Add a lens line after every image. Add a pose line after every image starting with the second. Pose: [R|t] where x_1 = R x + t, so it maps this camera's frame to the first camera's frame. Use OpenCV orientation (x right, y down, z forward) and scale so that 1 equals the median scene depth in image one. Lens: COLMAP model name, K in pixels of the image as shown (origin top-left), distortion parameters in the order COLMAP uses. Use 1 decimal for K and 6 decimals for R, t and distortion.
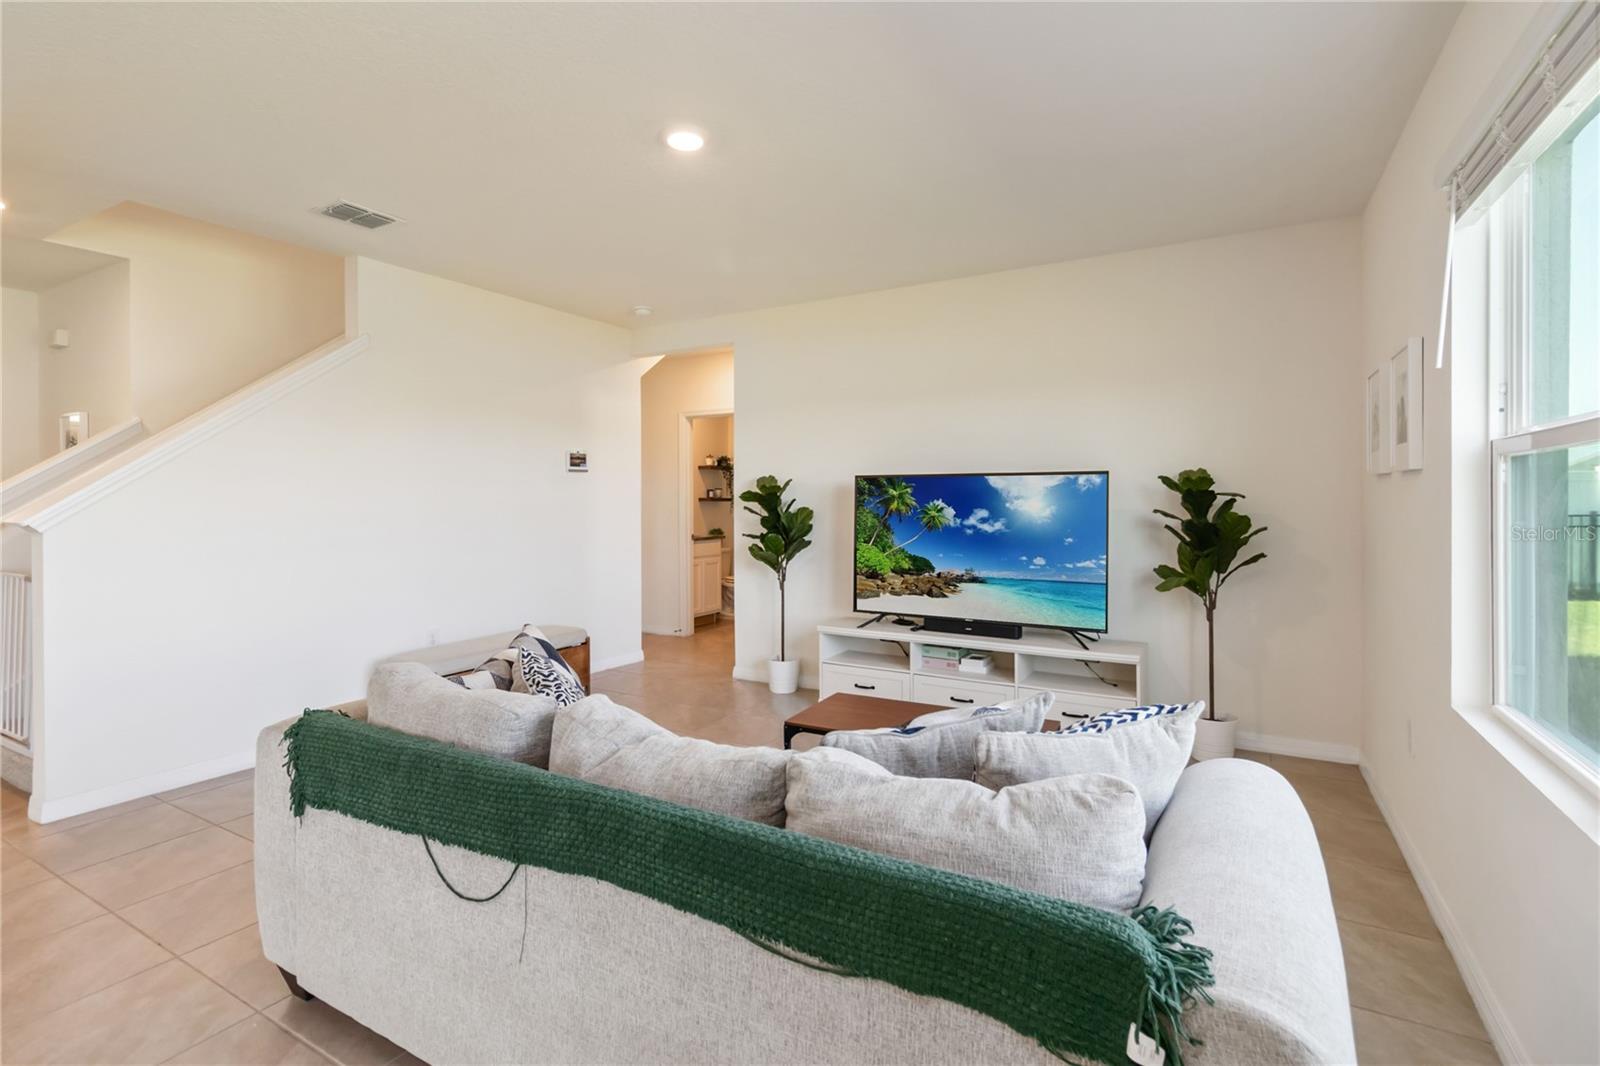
lens RADIAL K [[747.6, 0, 815.5], [0, 747.6, 523.6], [0, 0, 1]] dist [0.002873, -0.000283]
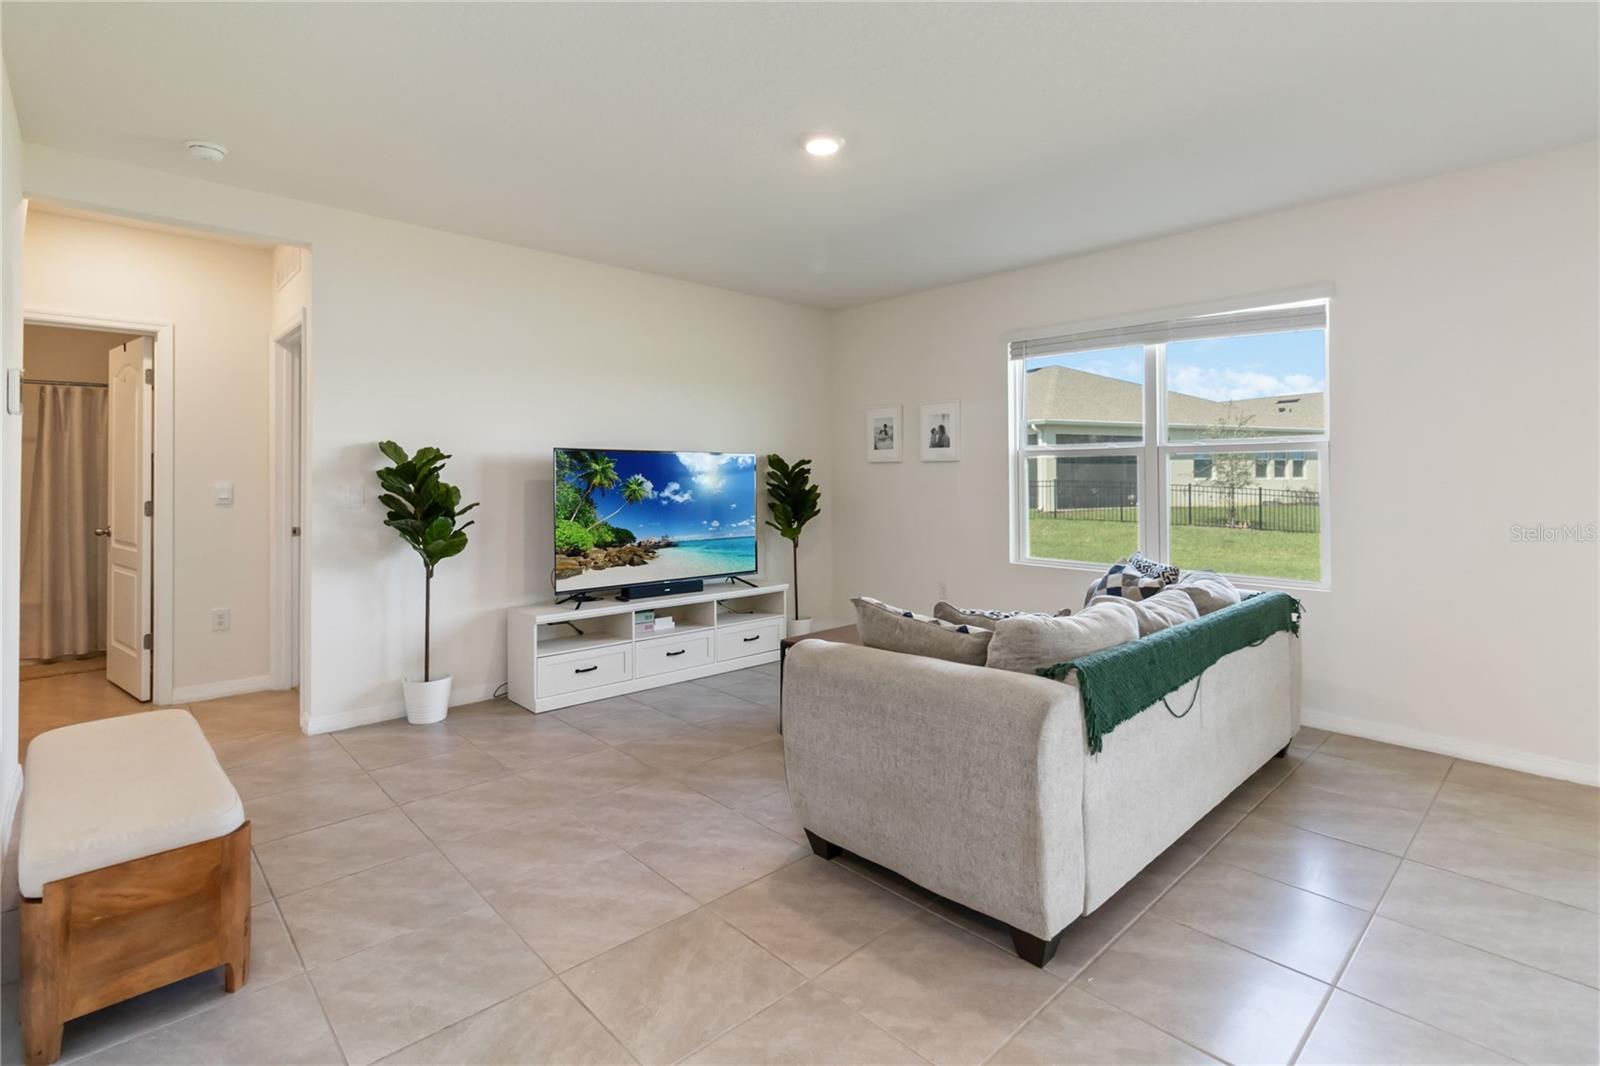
lens RADIAL K [[747.6, 0, 816.2], [0, 747.6, 468.6], [0, 0, 1]] dist [0.002873, -0.000283]
pose [[0.299063, 0.011437, 0.954165, -0.777882], [0.028071, 0.999390, -0.020777, -0.010423], [-0.953821, 0.032998, 0.298559, 0.430234]]
